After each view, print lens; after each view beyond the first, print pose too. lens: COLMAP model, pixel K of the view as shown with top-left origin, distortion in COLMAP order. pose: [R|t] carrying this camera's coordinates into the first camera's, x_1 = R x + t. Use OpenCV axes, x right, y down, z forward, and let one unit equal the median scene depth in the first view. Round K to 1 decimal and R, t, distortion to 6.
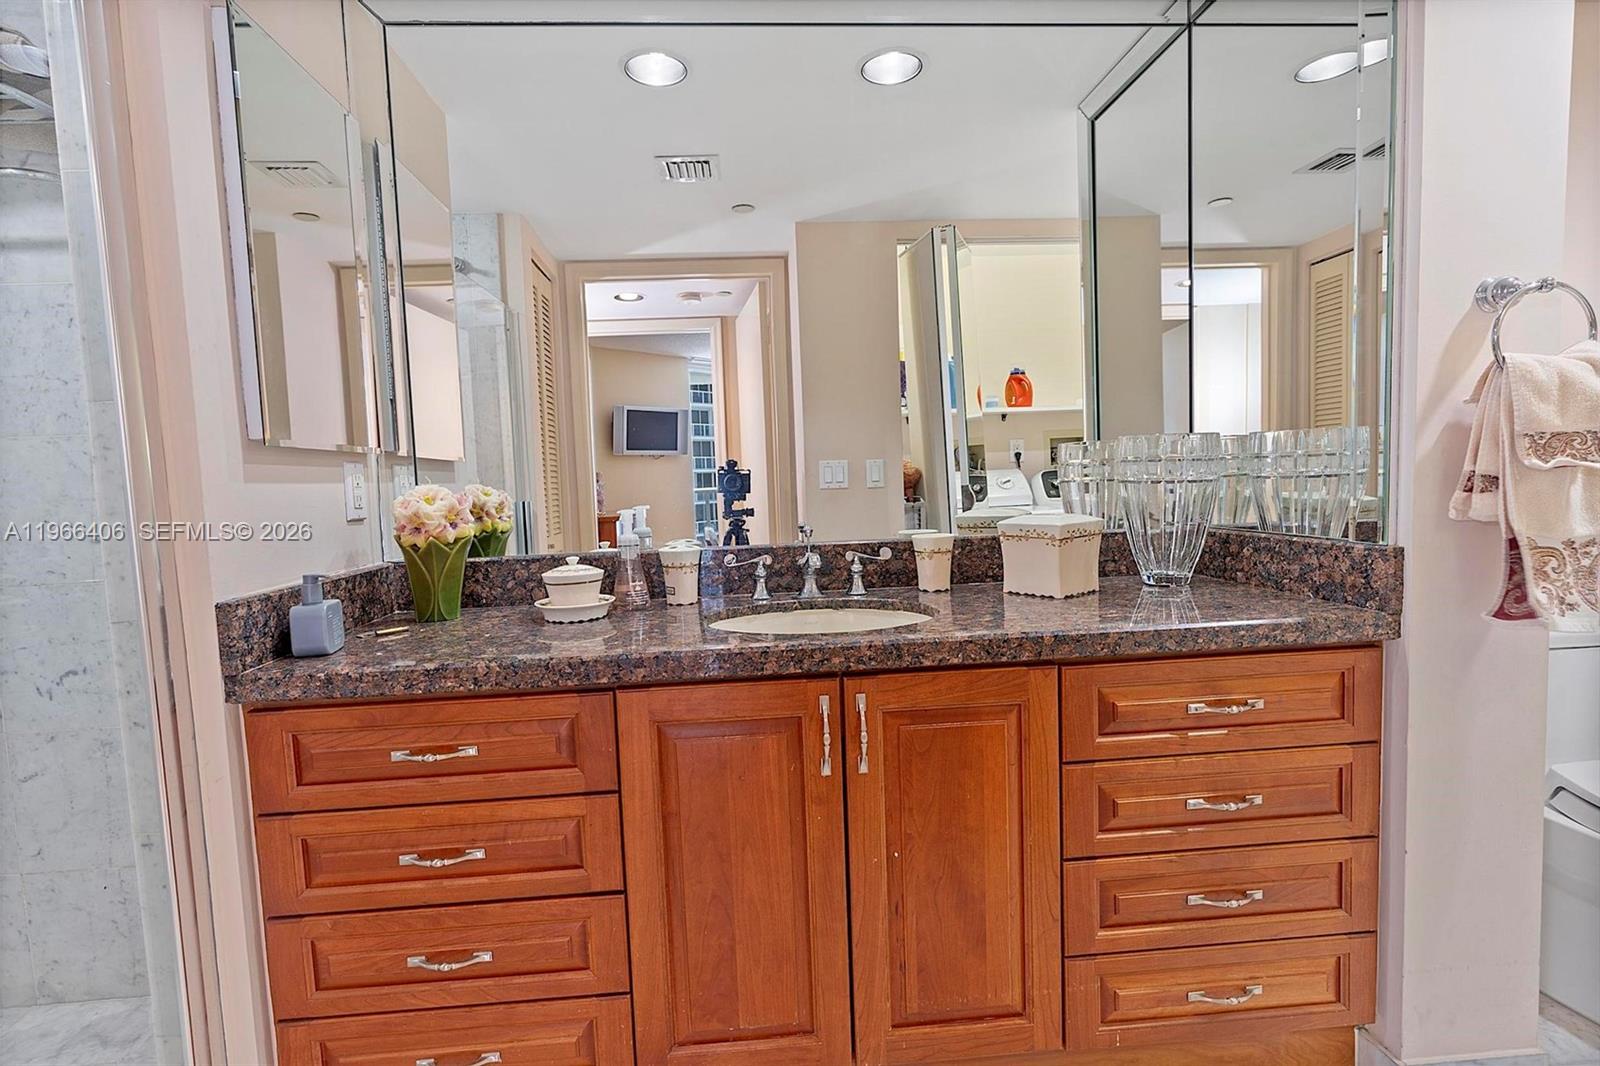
lens RADIAL K [[772.0, 0, 791.2], [0, 772.0, 531.3], [0, 0, 1]] dist [0.001706, -0.001252]
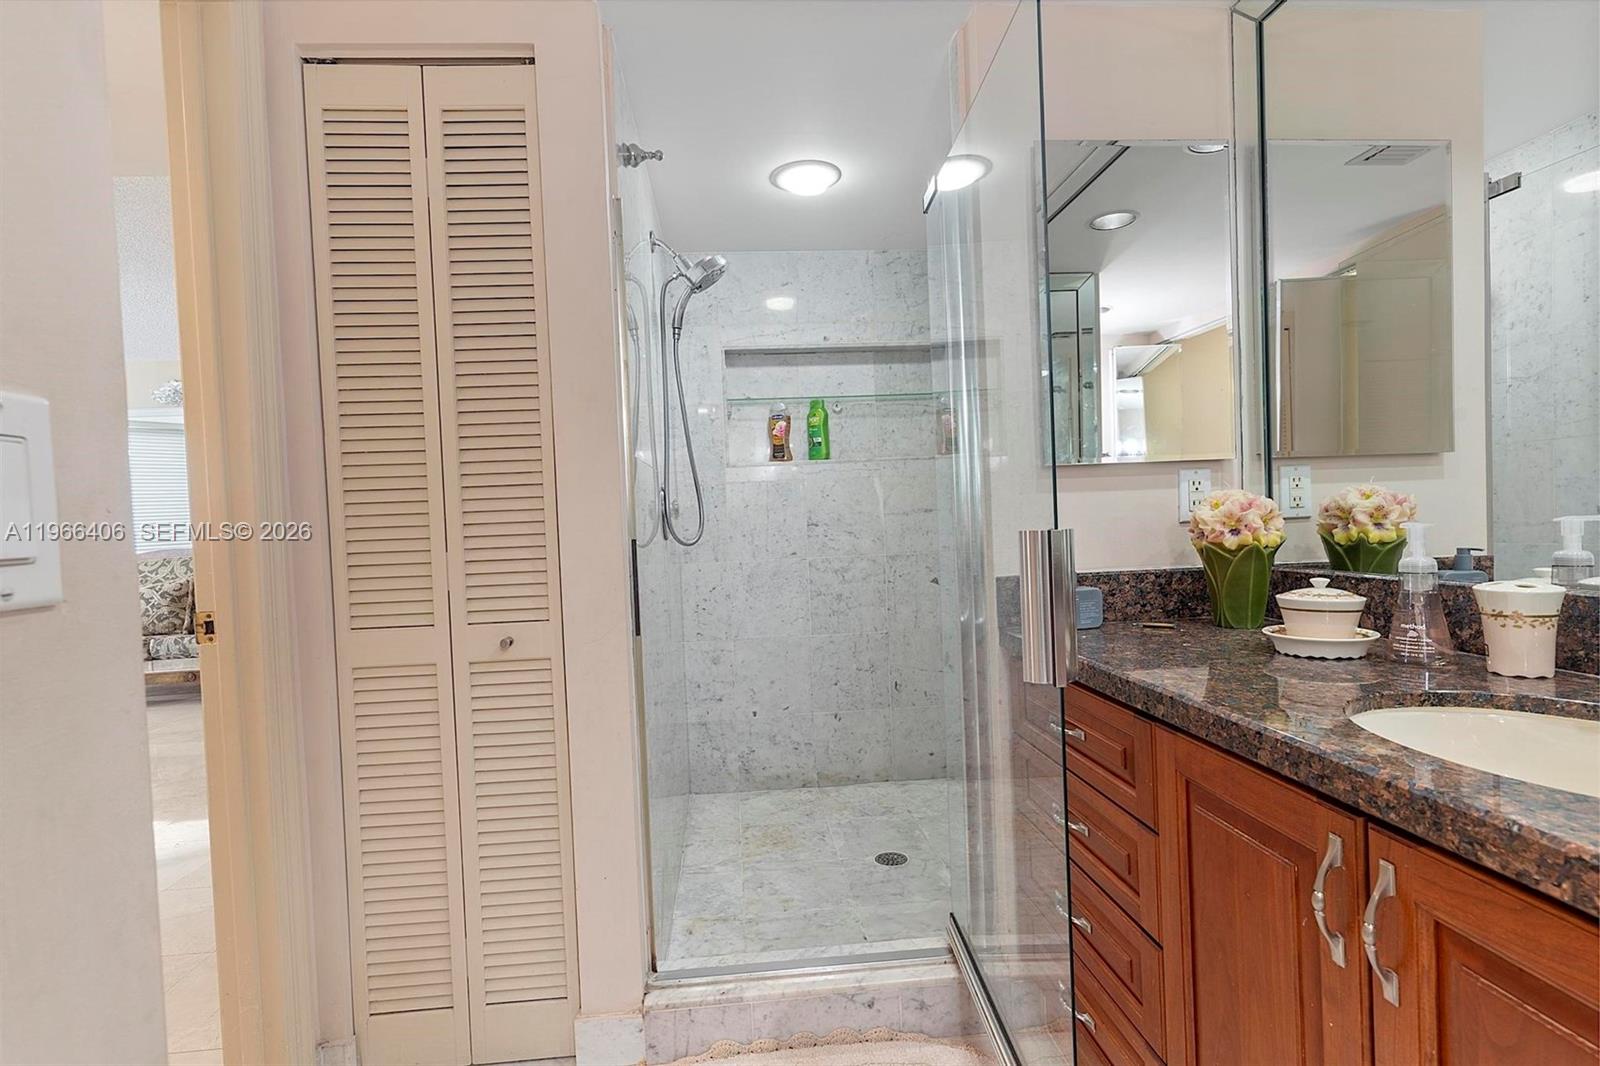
lens RADIAL K [[755.5, 0, 794.4], [0, 755.5, 538.0], [0, 0, 1]] dist [0.002731, -0.000050]
pose [[0.021753, 0.060677, -0.997920, 0.504377], [-0.030622, 0.997729, 0.059998, -0.040605], [0.999294, 0.029254, 0.023562, 0.432354]]
